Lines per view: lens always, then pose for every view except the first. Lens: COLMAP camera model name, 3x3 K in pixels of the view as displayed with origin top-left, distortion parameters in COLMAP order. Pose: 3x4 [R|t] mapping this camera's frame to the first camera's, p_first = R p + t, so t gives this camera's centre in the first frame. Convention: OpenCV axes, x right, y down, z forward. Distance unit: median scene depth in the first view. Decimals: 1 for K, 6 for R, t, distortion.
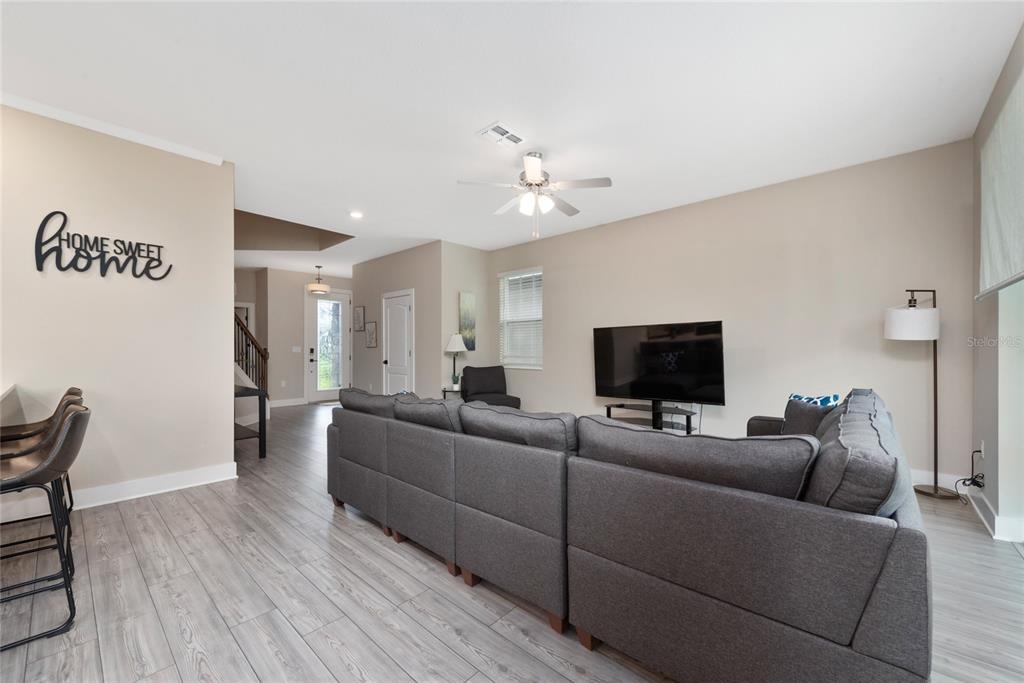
lens RADIAL K [[404.8, 0, 511.3], [0, 404.8, 349.9], [0, 0, 1]] dist [0.011493, -0.000687]
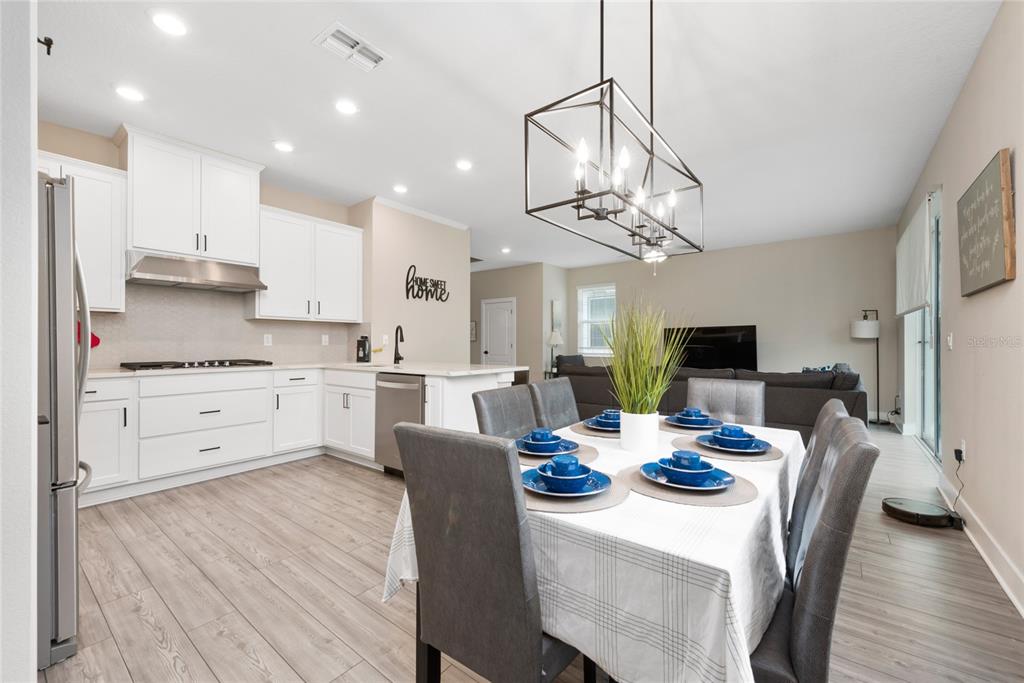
lens RADIAL K [[404.8, 0, 515.0], [0, 404.8, 343.7], [0, 0, 1]] dist [0.011493, -0.000687]
pose [[0.998140, 0.001069, 0.060961, -0.693898], [-0.001052, 0.999999, -0.000310, 0.005216], [-0.060962, 0.000245, 0.998140, -0.723695]]
